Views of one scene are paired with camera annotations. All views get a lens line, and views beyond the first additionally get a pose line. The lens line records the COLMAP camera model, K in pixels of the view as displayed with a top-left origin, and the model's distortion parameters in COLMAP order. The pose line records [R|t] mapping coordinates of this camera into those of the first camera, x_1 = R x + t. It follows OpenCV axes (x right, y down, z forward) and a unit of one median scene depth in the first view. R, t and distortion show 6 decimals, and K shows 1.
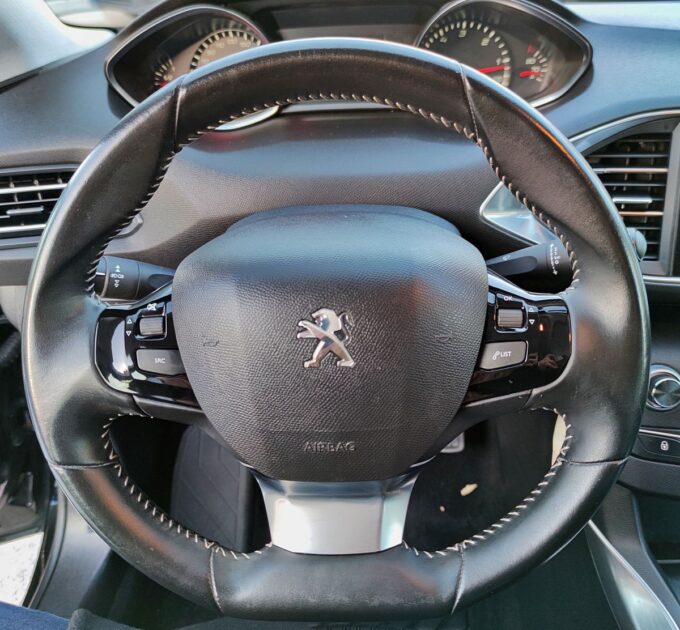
lens RADIAL K [[667.2, 0, 340.0], [0, 667.2, 315.0], [0, 0, 1]] dist [0.007643, 0.107359]
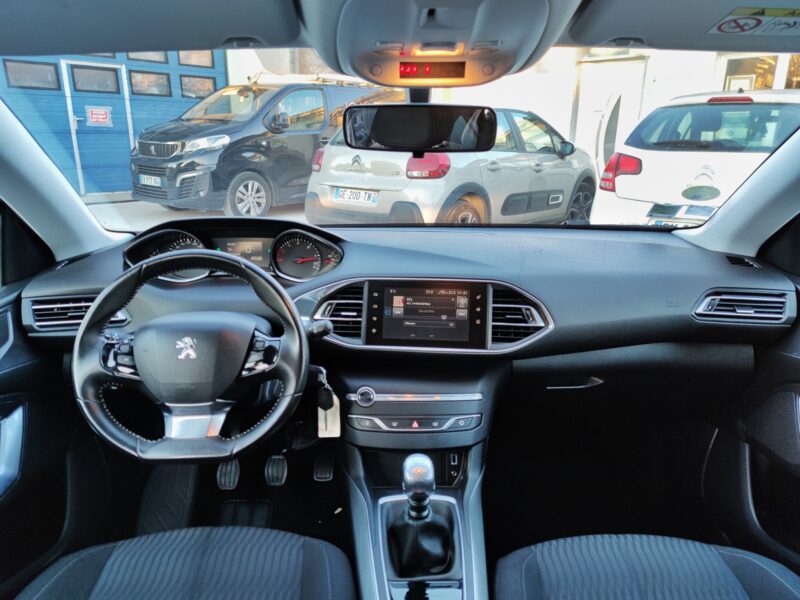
lens RADIAL K [[565.9, 0, 400.0], [0, 565.9, 300.0], [0, 0, 1]] dist [0.033331, 0.000194]
pose [[0.993663, 0.020770, 0.110465, 0.378963], [0.008535, 0.965998, -0.258410, 0.292751], [-0.112076, 0.257715, 0.959699, -0.928306]]
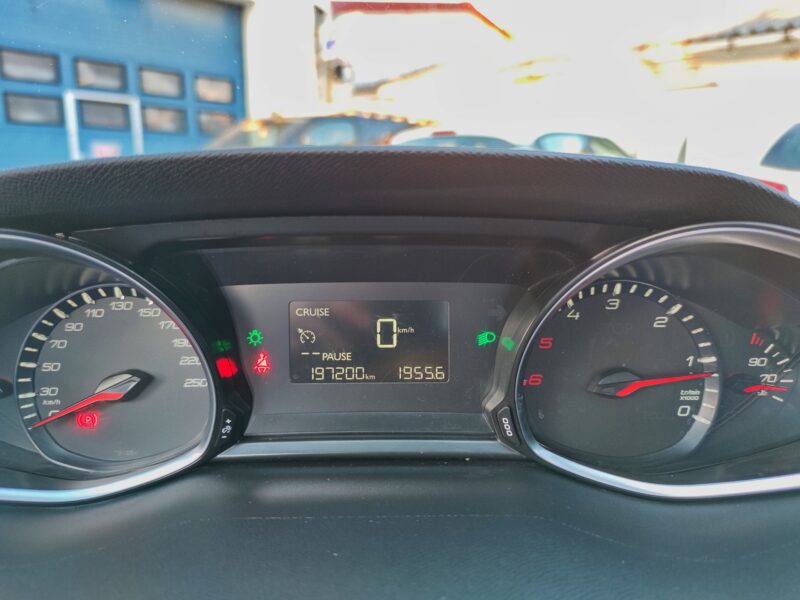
lens RADIAL K [[565.9, 0, 400.0], [0, 565.9, 300.0], [0, 0, 1]] dist [0.033331, 0.000194]
pose [[0.996208, 0.021963, 0.084187, -0.004214], [0.008078, 0.940084, -0.340847, -0.346111], [-0.086629, 0.340234, 0.936342, 0.767211]]
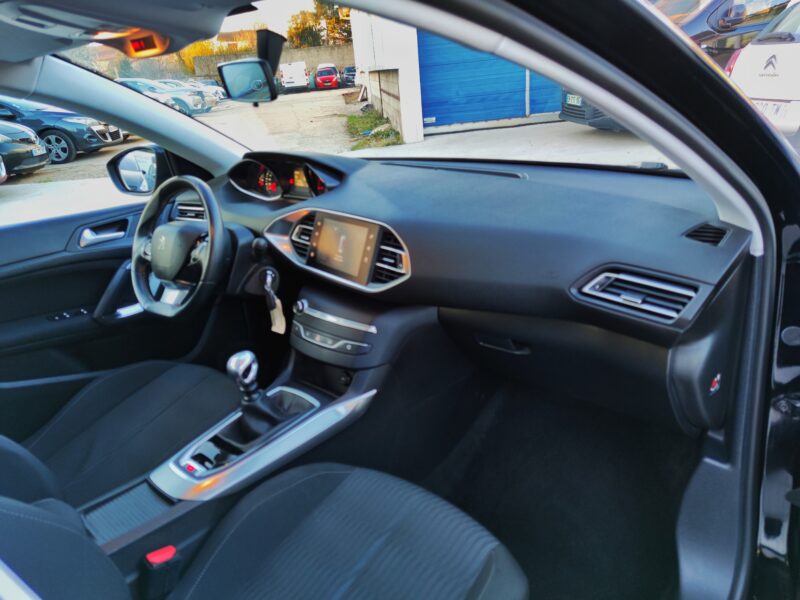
lens RADIAL K [[565.9, 0, 400.0], [0, 565.9, 300.0], [0, 0, 1]] dist [0.033331, 0.000194]
pose [[0.774109, 0.207927, -0.597932, 2.186536], [-0.271037, 0.962432, -0.016218, 0.014415], [0.572096, 0.174616, 0.801383, -0.646158]]
